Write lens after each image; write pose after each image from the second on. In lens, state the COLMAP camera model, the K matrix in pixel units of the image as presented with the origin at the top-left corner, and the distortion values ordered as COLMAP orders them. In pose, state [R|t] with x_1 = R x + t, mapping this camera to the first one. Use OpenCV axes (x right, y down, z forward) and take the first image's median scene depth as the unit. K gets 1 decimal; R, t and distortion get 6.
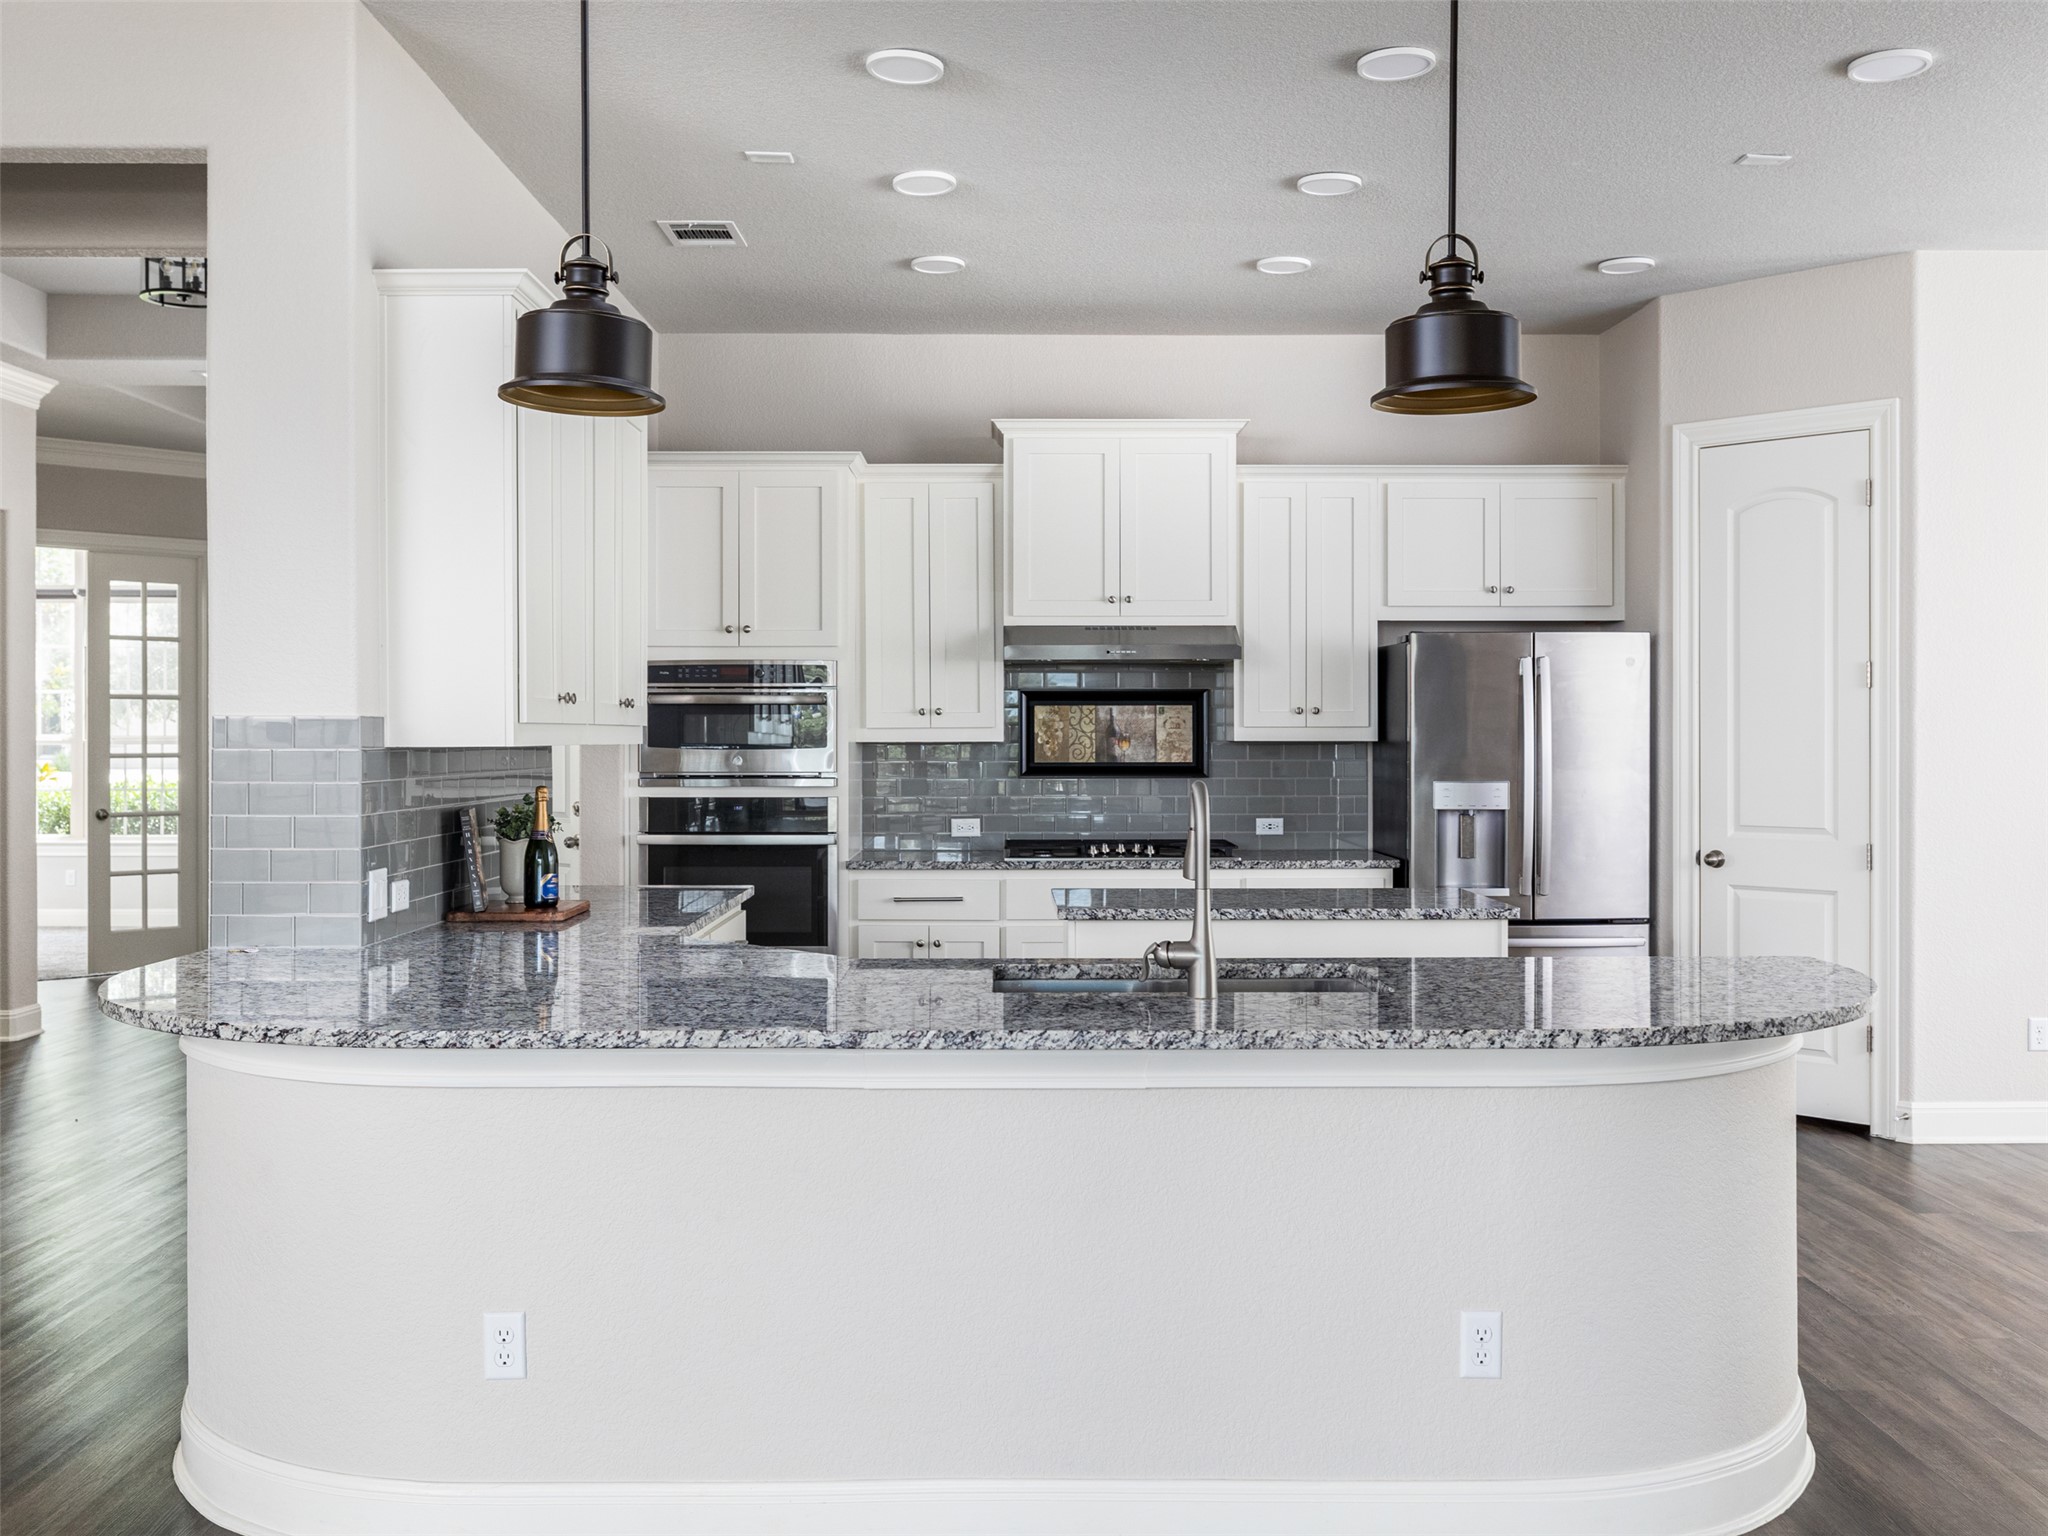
lens RADIAL K [[1871.1, 0, 1022.8], [0, 1871.1, 761.7], [0, 0, 1]] dist [-0.019478, 0.000000]
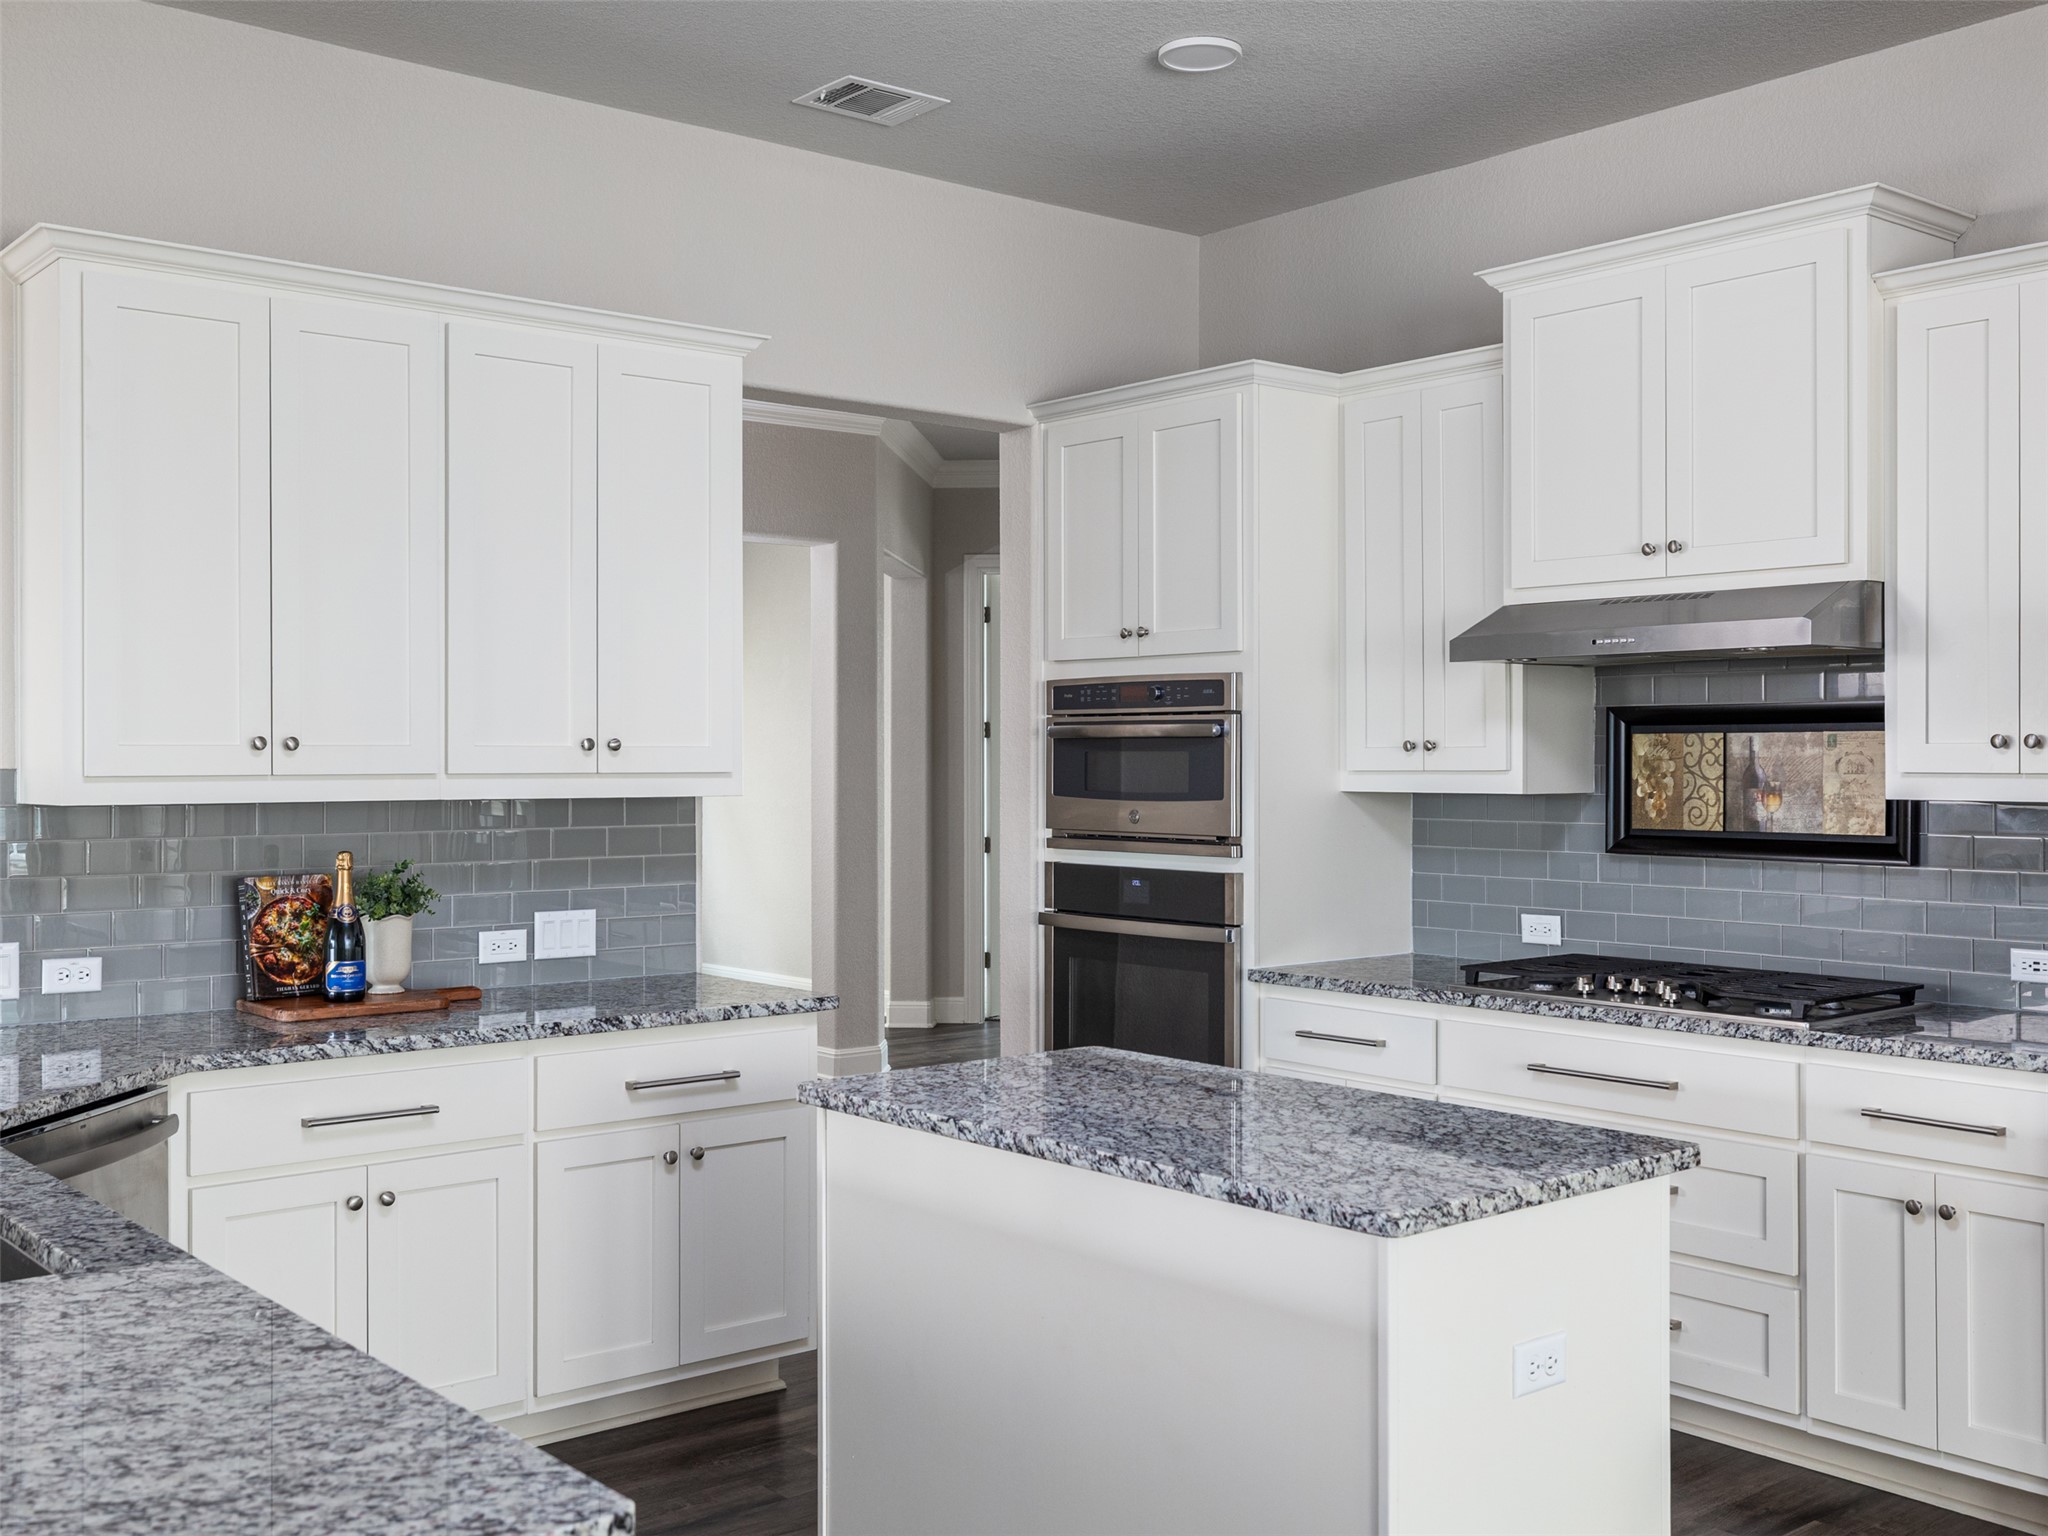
lens RADIAL K [[2065.3, 0, 1024.8], [0, 2065.3, 765.0], [0, 0, 1]] dist [-0.006233, 0.000000]
pose [[0.635003, 0.004228, -0.772498, 0.395005], [-0.011199, 0.999930, -0.003733, -0.015291], [0.772428, 0.011022, 0.635006, 0.427495]]
